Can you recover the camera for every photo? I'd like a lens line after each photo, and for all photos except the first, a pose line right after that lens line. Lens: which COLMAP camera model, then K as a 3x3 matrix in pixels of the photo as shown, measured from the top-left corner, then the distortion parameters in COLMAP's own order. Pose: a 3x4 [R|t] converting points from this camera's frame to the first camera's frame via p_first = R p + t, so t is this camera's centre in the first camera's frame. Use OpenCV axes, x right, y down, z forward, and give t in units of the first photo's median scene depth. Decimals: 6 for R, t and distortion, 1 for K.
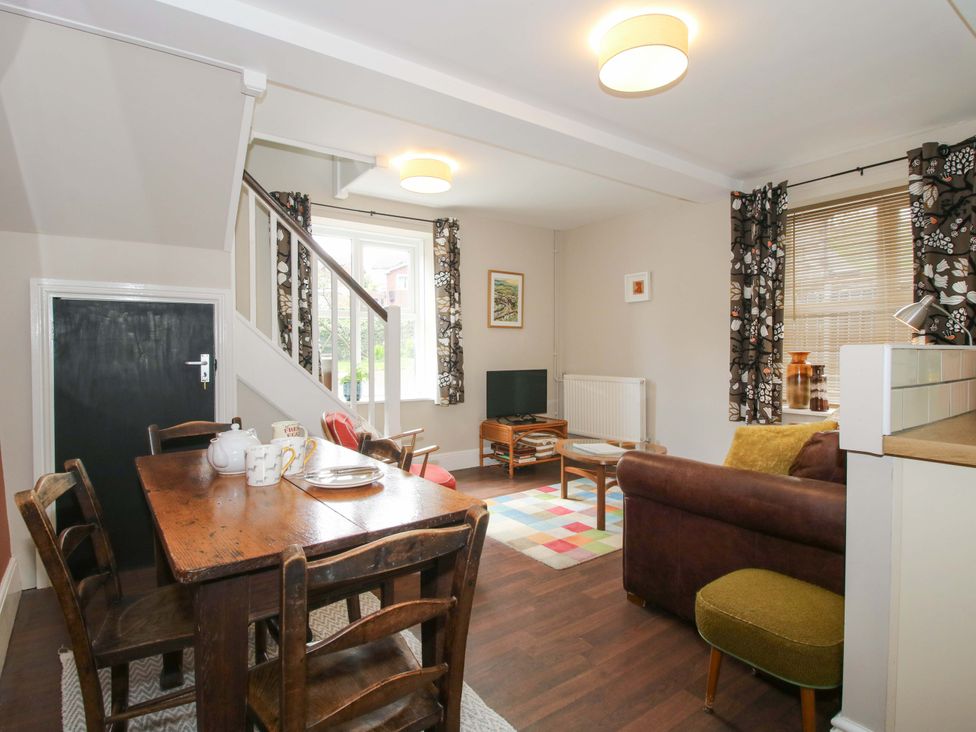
lens RADIAL K [[507.7, 0, 480.3], [0, 507.7, 357.3], [0, 0, 1]] dist [0.001834, -0.014349]
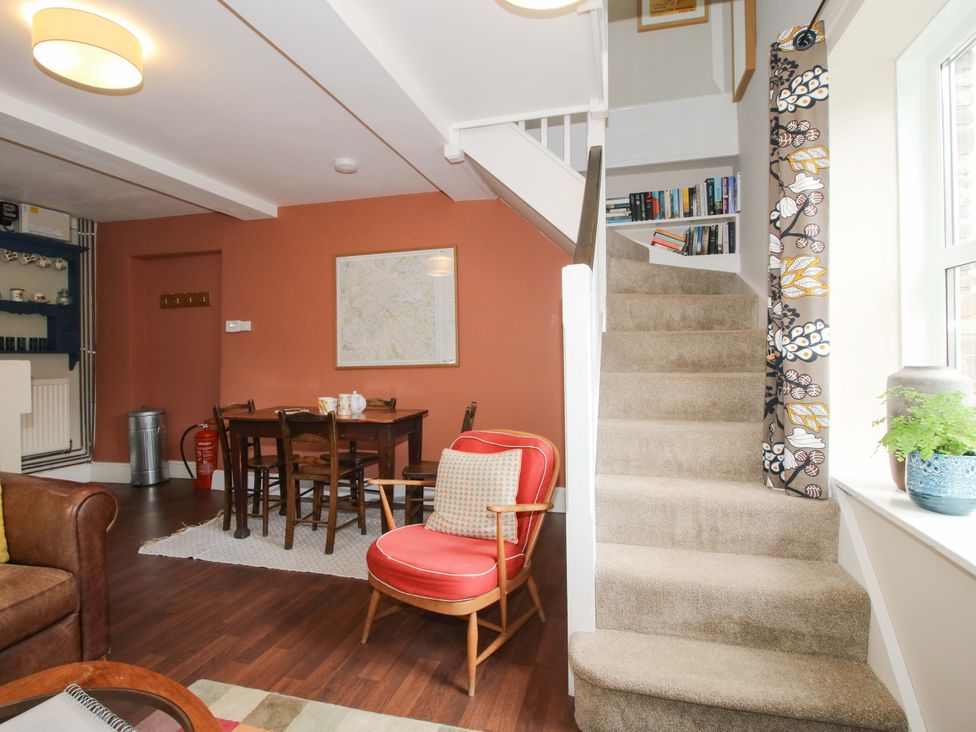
lens RADIAL K [[507.7, 0, 480.3], [0, 507.7, 357.3], [0, 0, 1]] dist [0.001834, -0.014349]
pose [[-0.779438, 0.013665, -0.626331, 0.191015], [0.004130, 0.999852, 0.016676, -0.020636], [0.626466, 0.010411, -0.779379, 1.208735]]
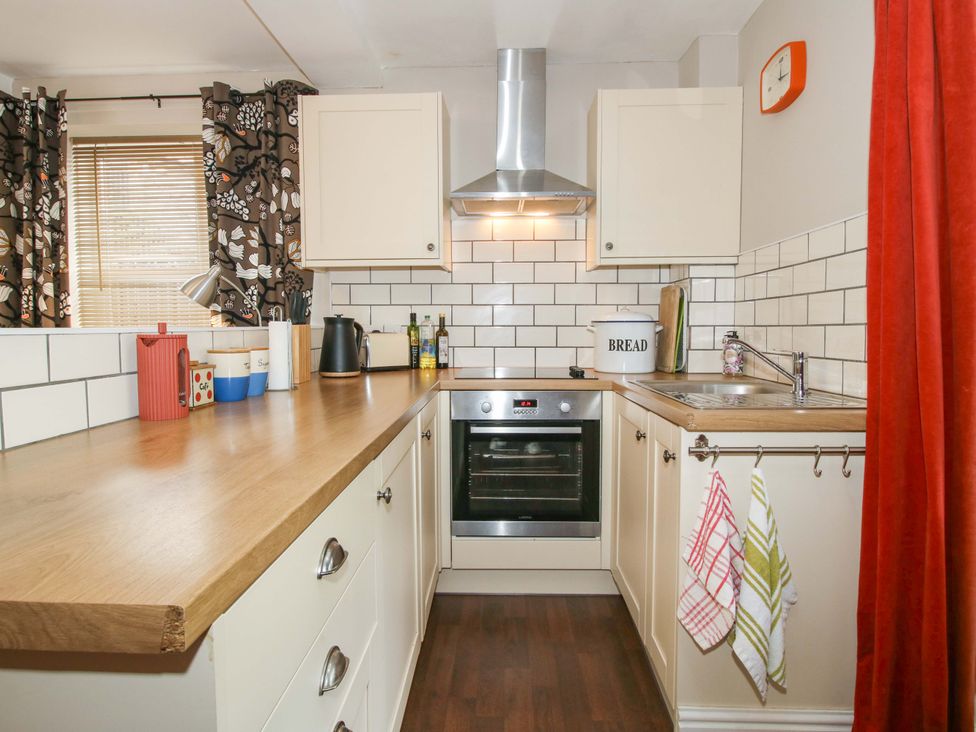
lens RADIAL K [[567.7, 0, 482.8], [0, 567.7, 357.7], [0, 0, 1]] dist [0.006055, -0.014478]
pose [[0.603524, -0.044251, 0.796116, 0.291259], [0.014141, 0.998896, 0.044802, -0.004216], [-0.797219, -0.015781, 0.603484, 0.053151]]
